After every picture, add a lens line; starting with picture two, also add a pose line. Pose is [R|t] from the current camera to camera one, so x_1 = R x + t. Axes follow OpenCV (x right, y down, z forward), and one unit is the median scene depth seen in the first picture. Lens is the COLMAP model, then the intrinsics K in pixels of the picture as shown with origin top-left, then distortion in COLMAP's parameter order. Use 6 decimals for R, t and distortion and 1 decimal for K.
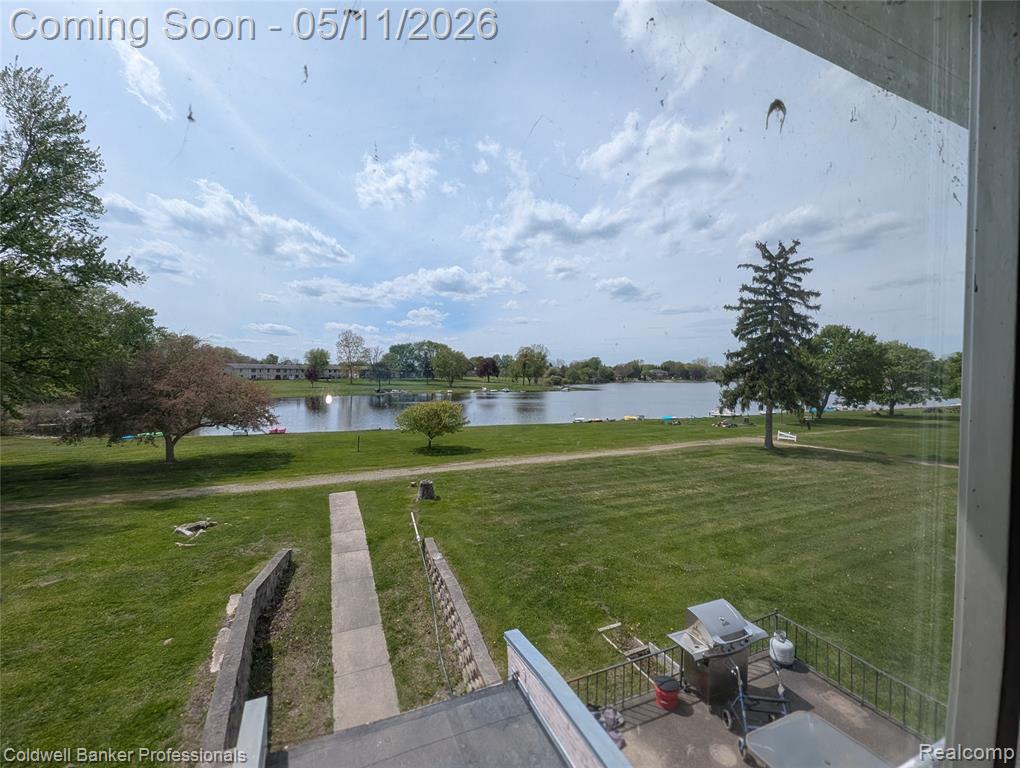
lens RADIAL K [[416.7, 0, 510.0], [0, 416.7, 384.0], [0, 0, 1]] dist [-0.001691, -0.000023]
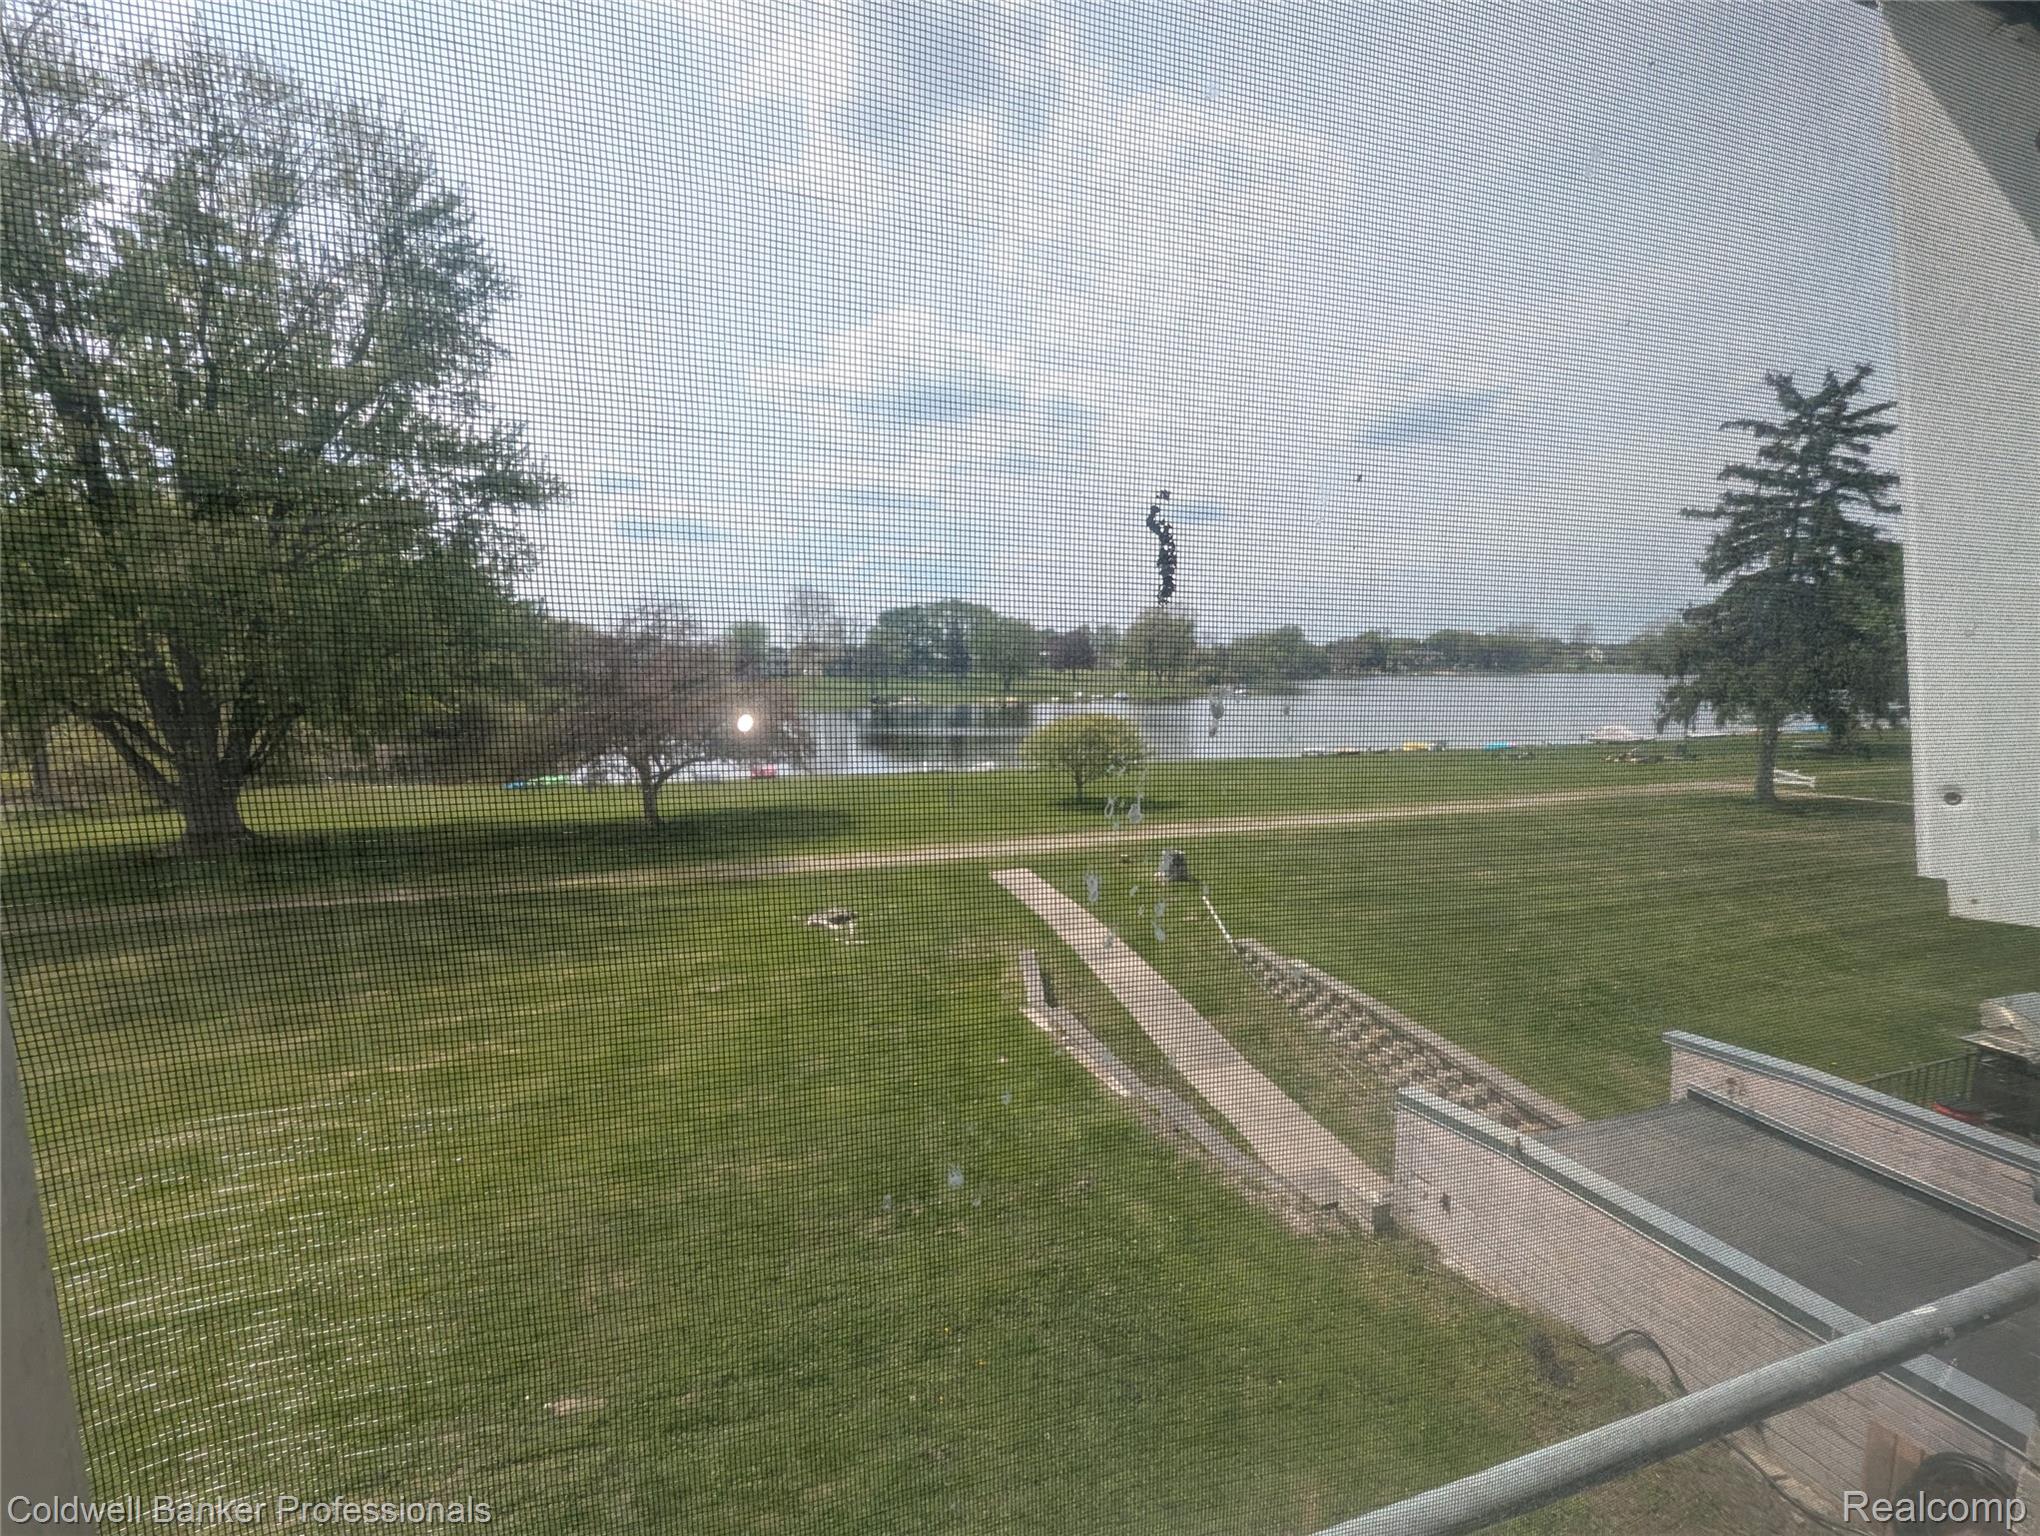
lens RADIAL K [[843.4, 0, 1020.0], [0, 843.4, 768.0], [0, 0, 1]] dist [-0.000639, 0.000258]
pose [[0.995696, -0.005776, -0.092497, -0.167845], [0.014768, 0.995191, 0.096832, 0.004449], [0.091493, -0.097782, 0.990993, -0.076875]]
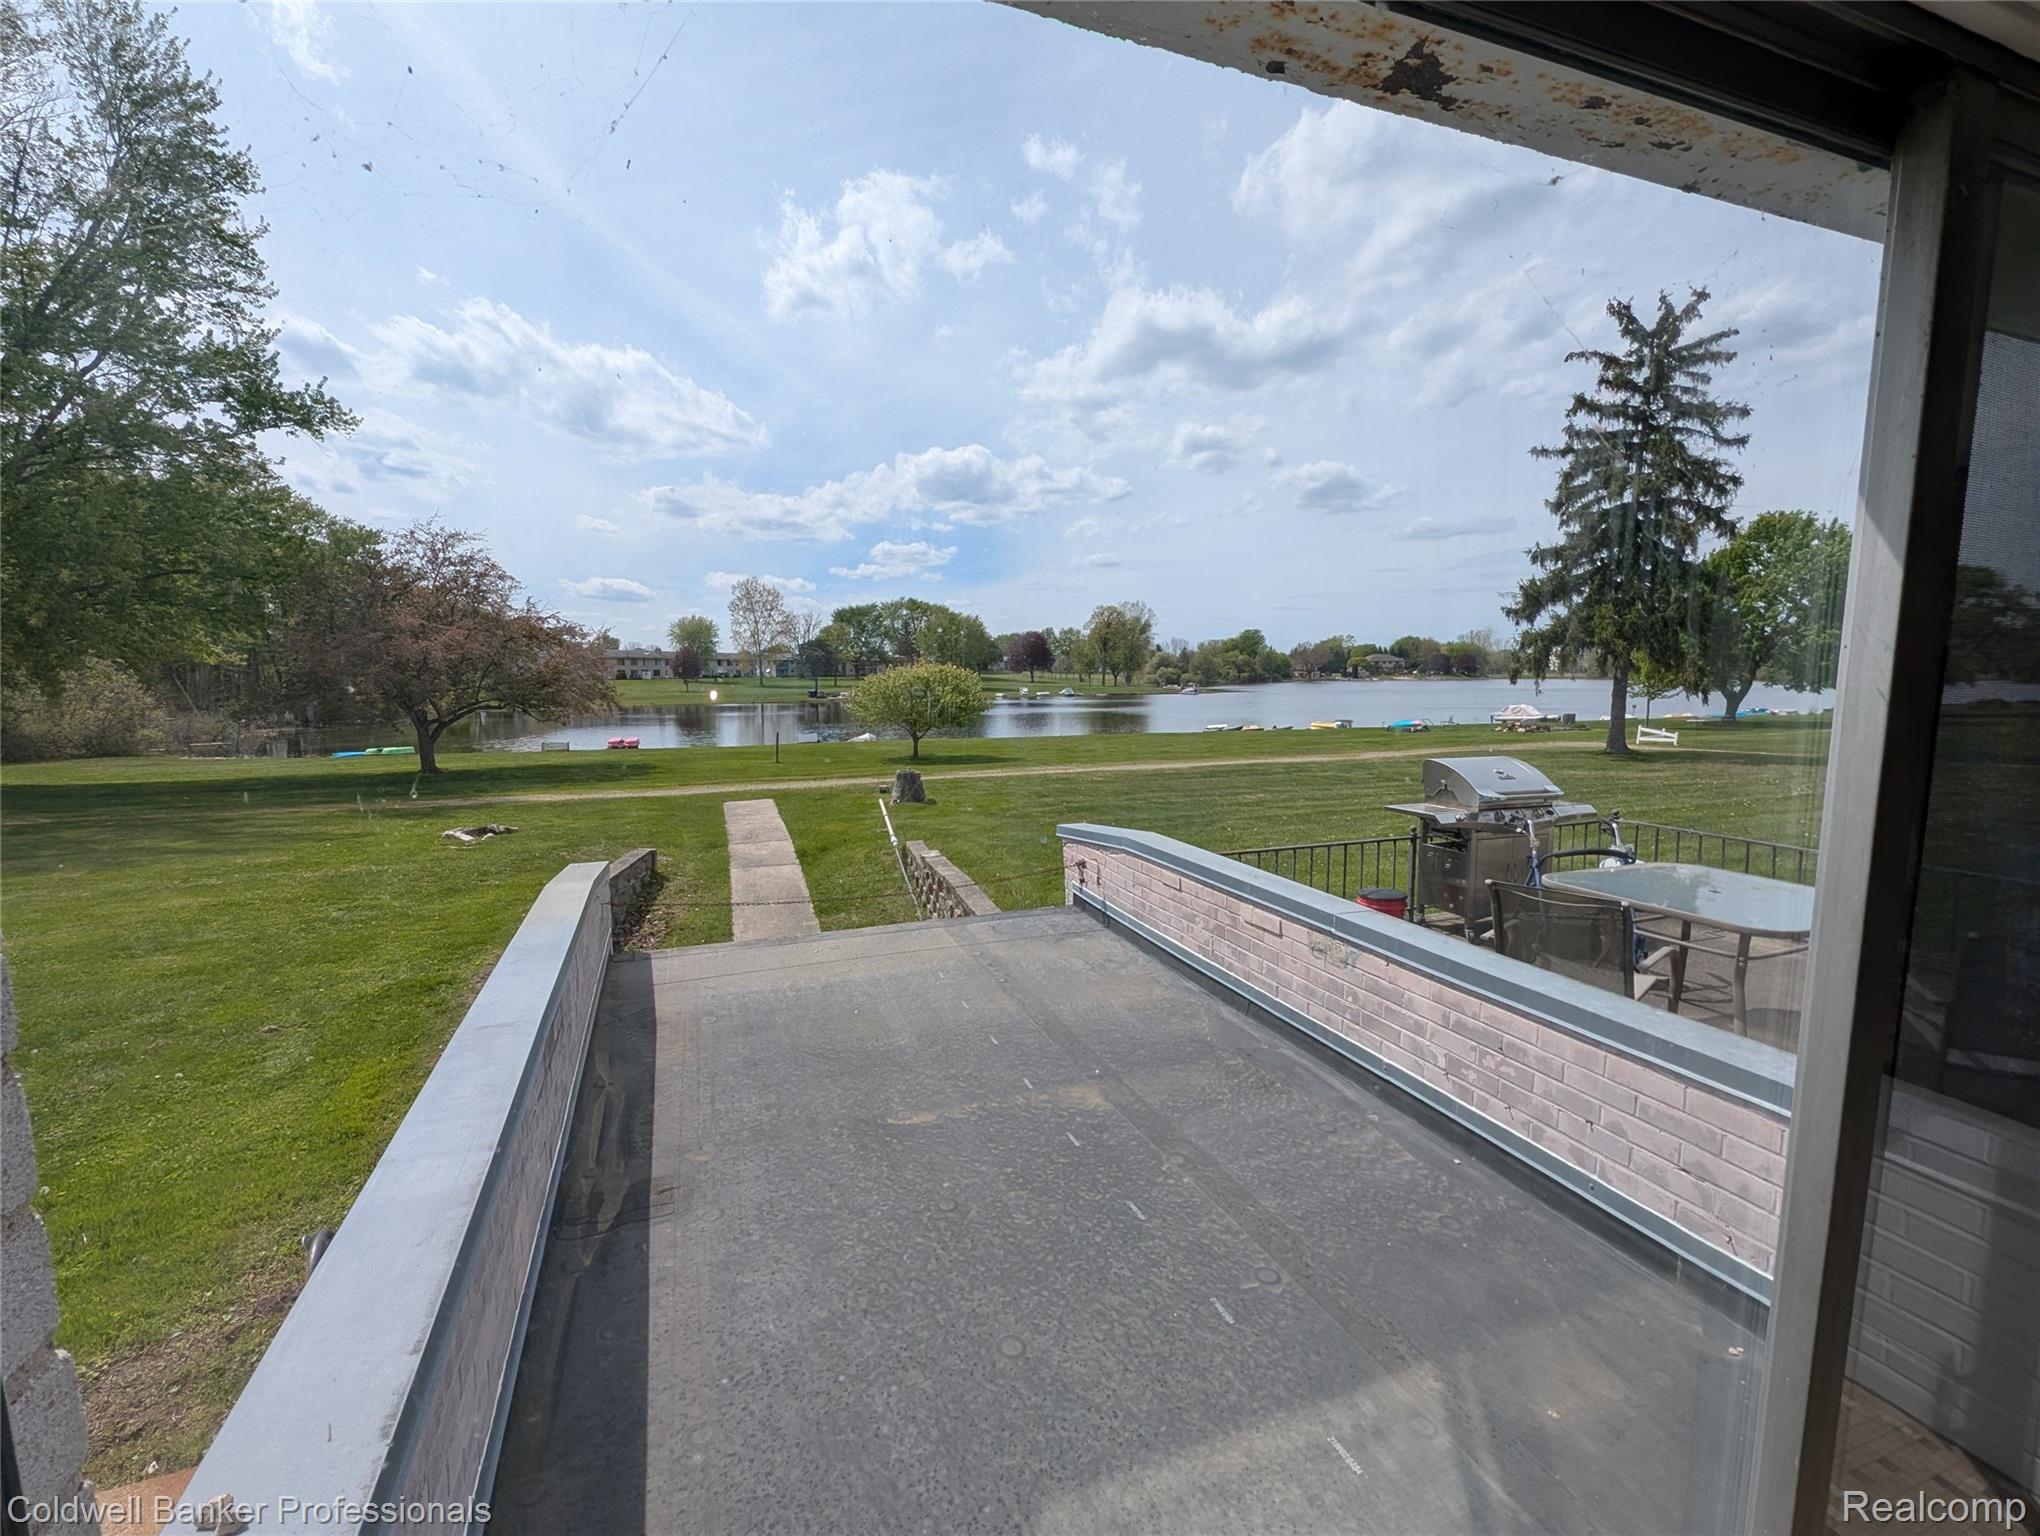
lens RADIAL K [[838.0, 0, 1020.0], [0, 838.0, 768.0], [0, 0, 1]] dist [-0.001708, -0.000135]
pose [[0.997737, -0.005491, -0.067012, 0.001903], [0.011306, 0.996170, 0.086699, 0.080521], [0.066279, -0.087260, 0.993978, -0.003572]]
